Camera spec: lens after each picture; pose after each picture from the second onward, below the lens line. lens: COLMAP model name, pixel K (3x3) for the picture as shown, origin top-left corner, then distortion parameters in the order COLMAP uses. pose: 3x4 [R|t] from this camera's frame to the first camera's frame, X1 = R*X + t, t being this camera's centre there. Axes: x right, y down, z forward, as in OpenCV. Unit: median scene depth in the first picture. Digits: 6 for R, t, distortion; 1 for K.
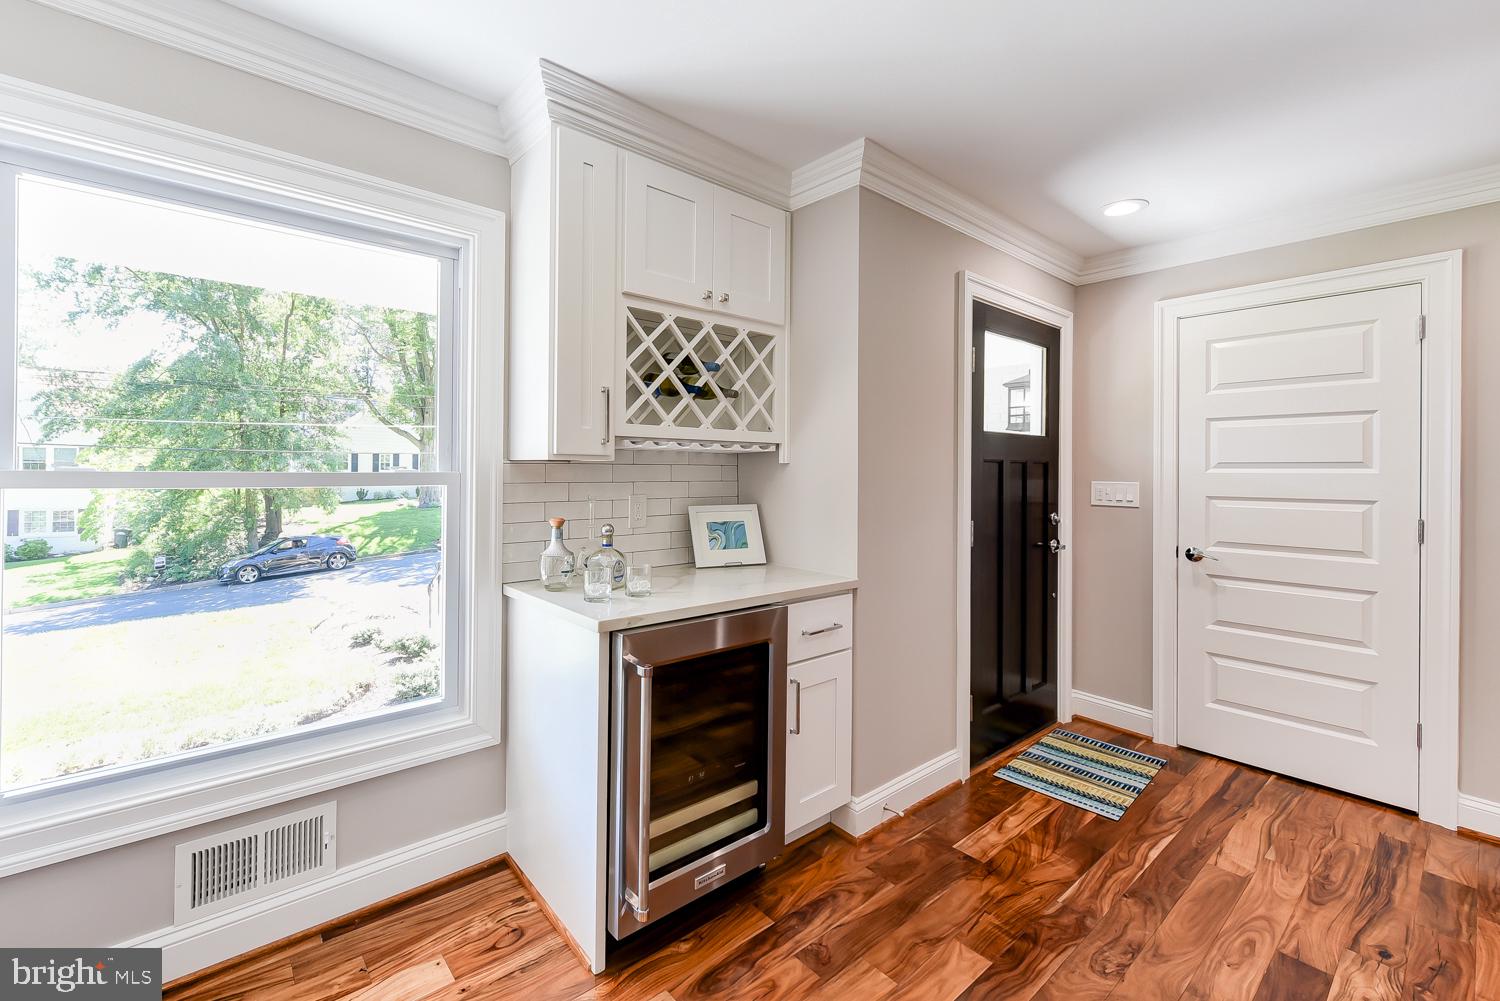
lens RADIAL K [[617.1, 0, 703.3], [0, 617.1, 467.3], [0, 0, 1]] dist [0.004674, 0.000002]
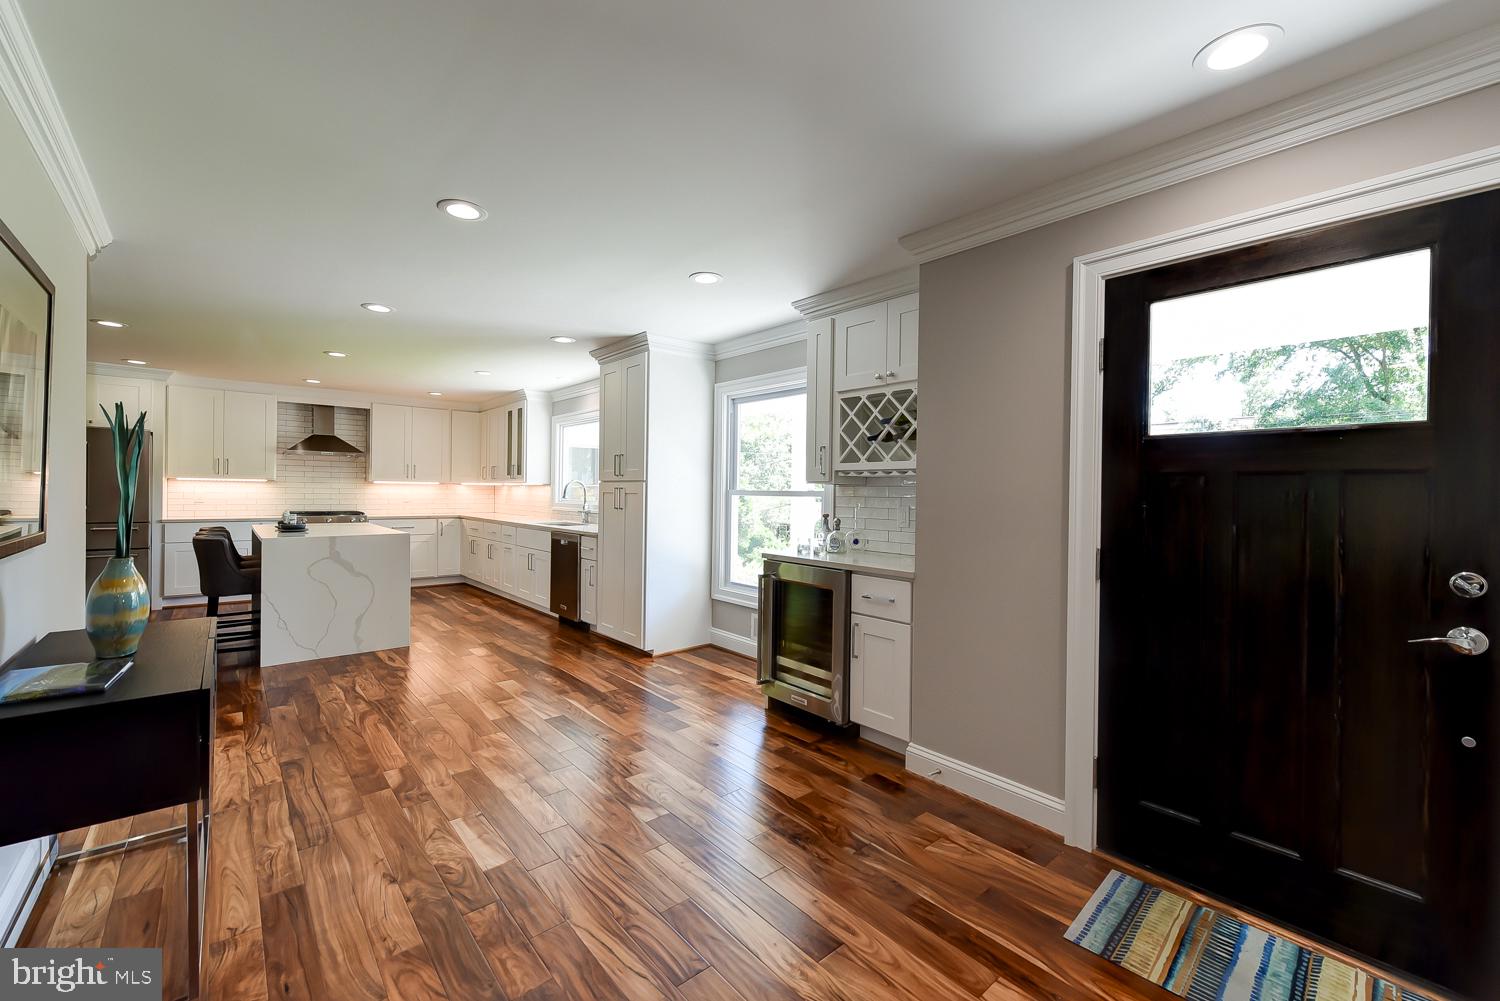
lens RADIAL K [[590.5, 0, 754.5], [0, 590.5, 496.4], [0, 0, 1]] dist [0.001594, 0.000174]
pose [[0.057668, -0.002498, -0.998333, 1.457604], [-0.012045, 0.999922, -0.003198, 0.031951], [0.998263, 0.012210, 0.057634, 0.597017]]
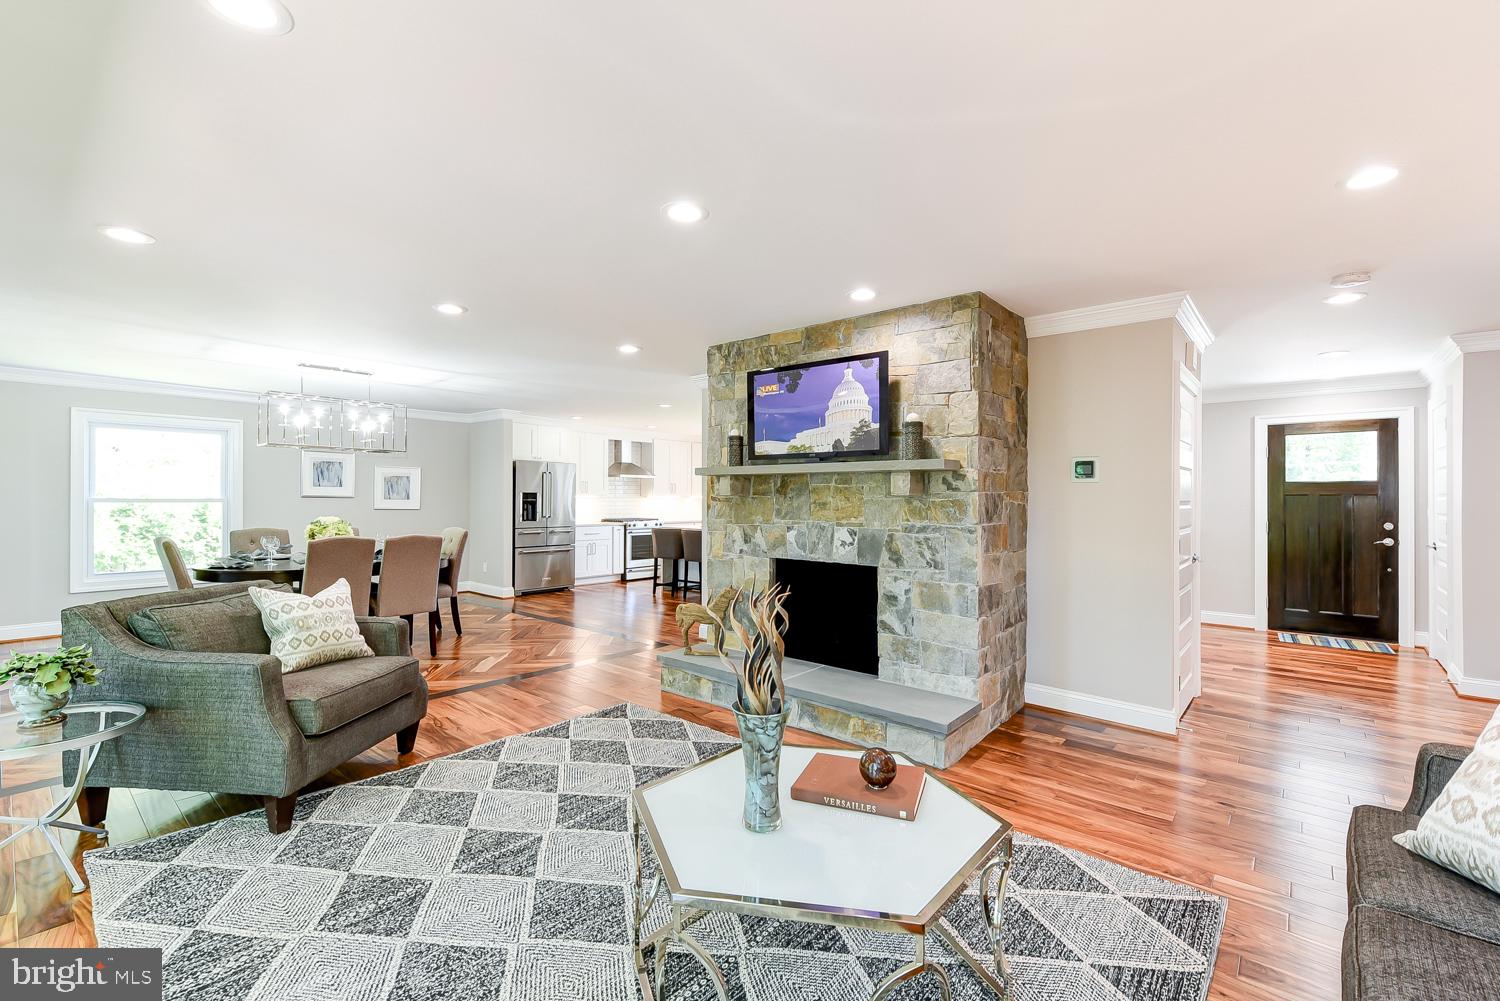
lens RADIAL K [[617.1, 0, 749.1], [0, 617.1, 497.9], [0, 0, 1]] dist [0.004674, 0.000002]
pose [[0.174710, -0.011017, -0.984558, 2.850727], [-0.000818, 0.999935, -0.011334, 0.028163], [0.984620, 0.002785, 0.174690, -1.546799]]
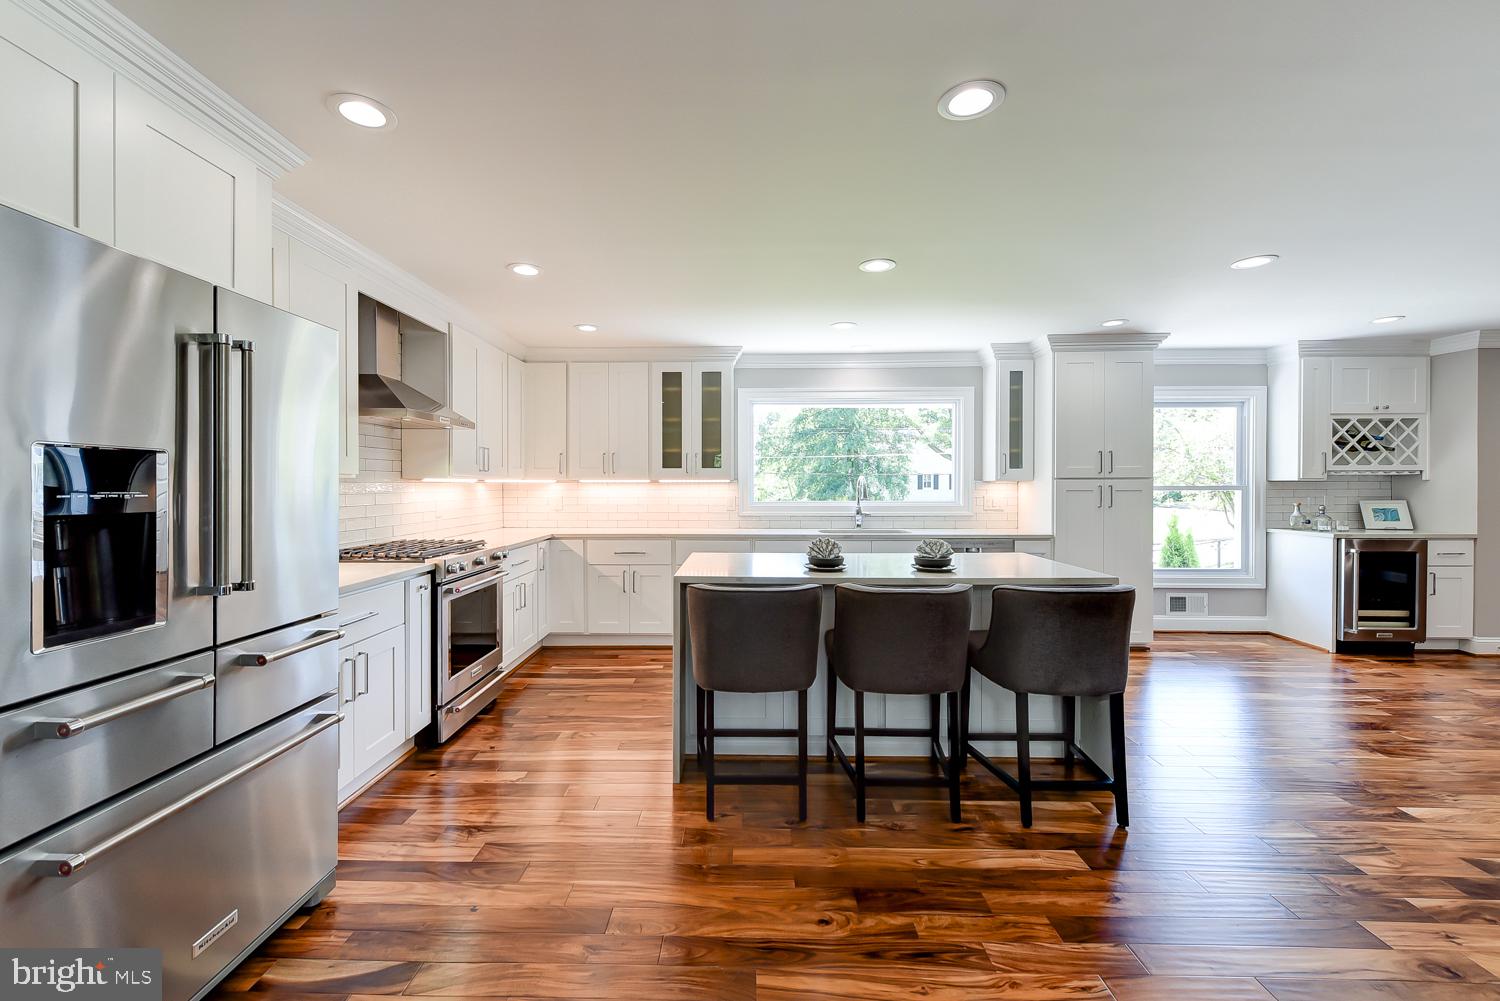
lens RADIAL K [[617.1, 0, 749.4], [0, 617.1, 492.4], [0, 0, 1]] dist [0.004674, 0.000002]
pose [[0.759836, -0.003057, -0.650108, -0.263303], [0.010494, 0.999916, 0.007564, -0.004097], [0.650030, -0.012570, 0.759804, -2.249622]]
